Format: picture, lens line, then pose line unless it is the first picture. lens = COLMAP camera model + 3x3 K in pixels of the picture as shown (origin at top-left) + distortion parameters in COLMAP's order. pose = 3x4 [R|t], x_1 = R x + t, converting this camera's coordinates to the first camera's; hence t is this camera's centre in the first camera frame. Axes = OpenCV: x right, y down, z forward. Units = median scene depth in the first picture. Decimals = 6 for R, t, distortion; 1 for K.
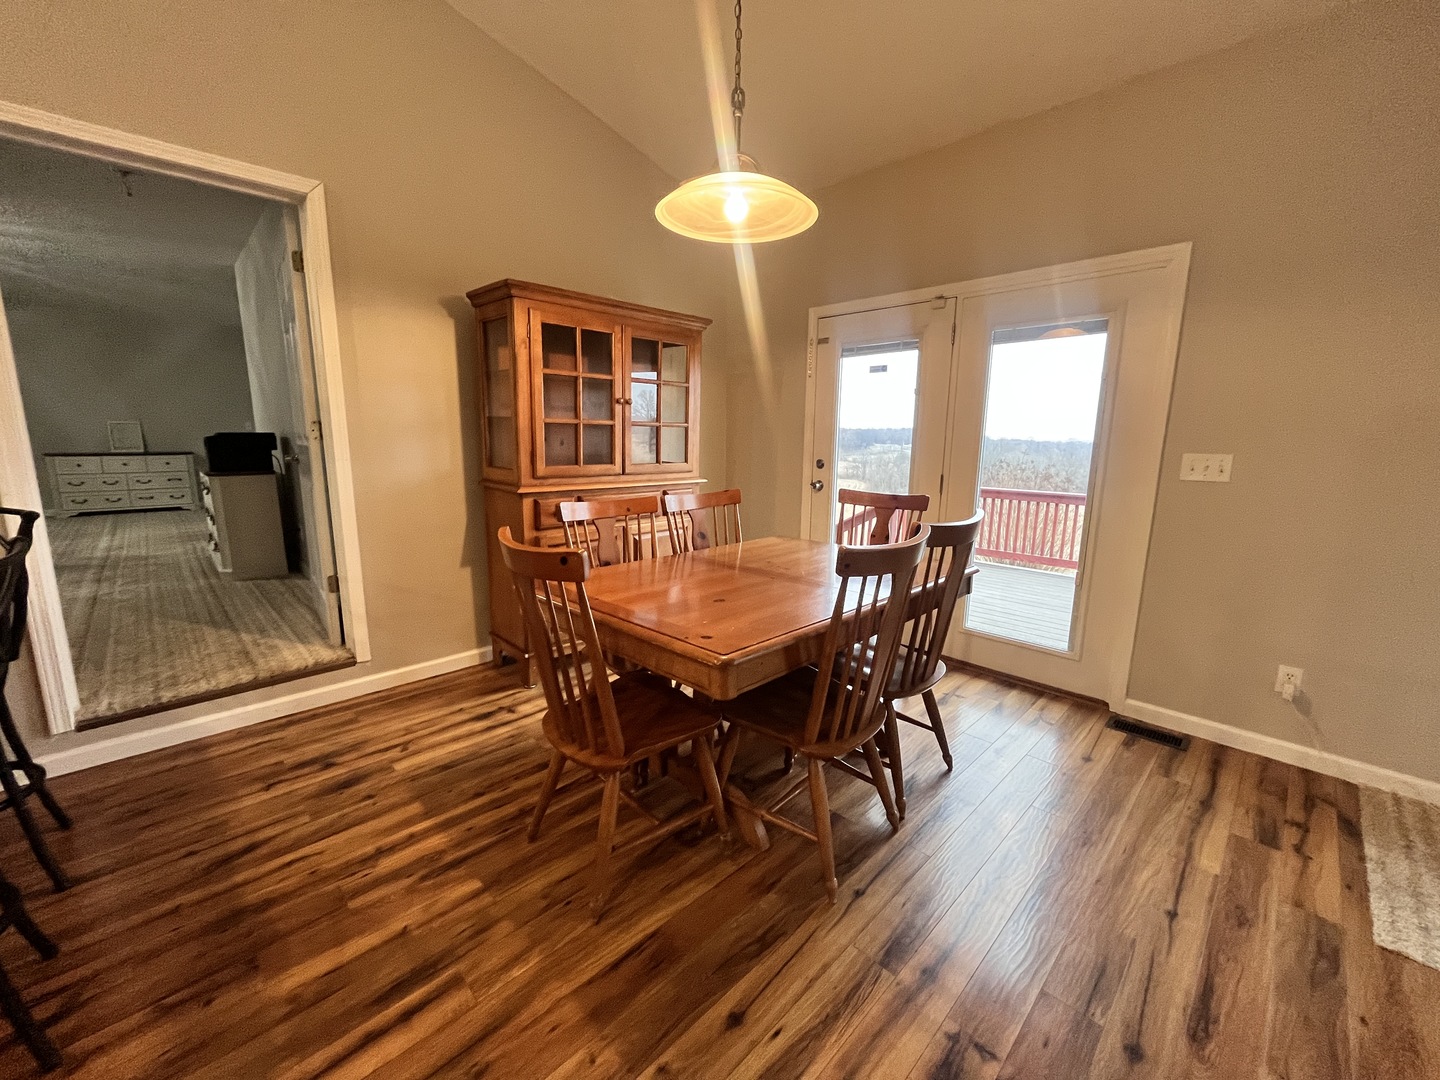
lens RADIAL K [[584.1, 0, 715.8], [0, 584.1, 543.1], [0, 0, 1]] dist [-0.003444, 0.000373]
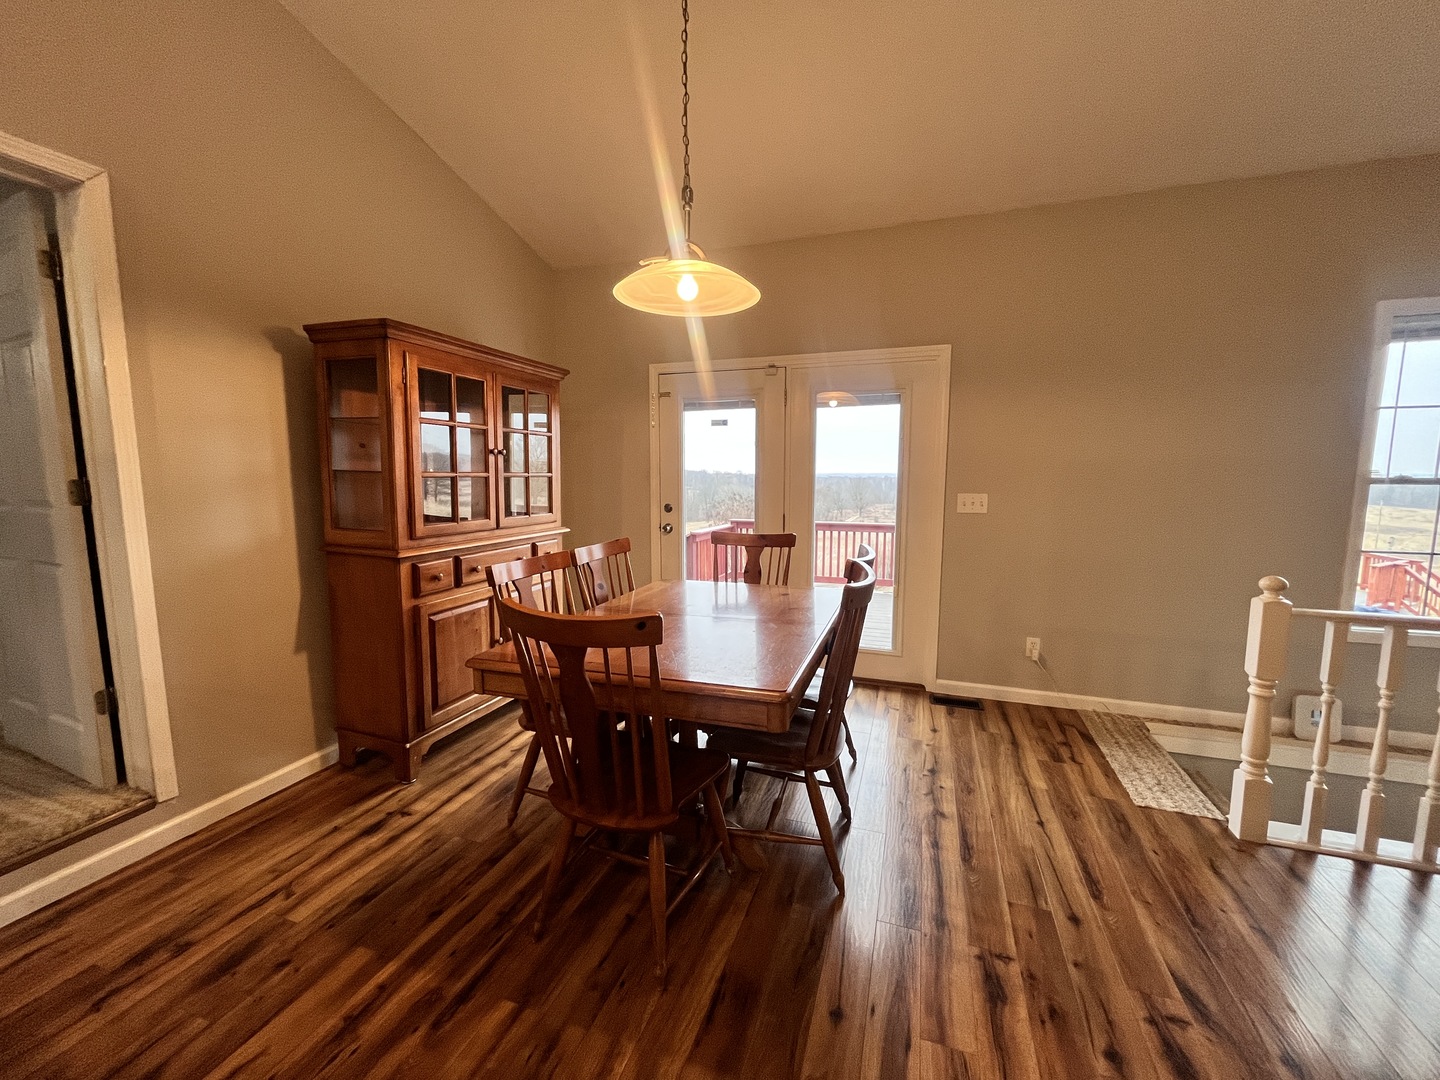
lens RADIAL K [[584.1, 0, 719.9], [0, 584.1, 541.6], [0, 0, 1]] dist [-0.003444, 0.000373]
pose [[0.897834, -0.062787, 0.435834, -0.322605], [0.089831, 0.995084, -0.041702, -0.034232], [-0.431073, 0.076593, 0.899060, 0.009416]]
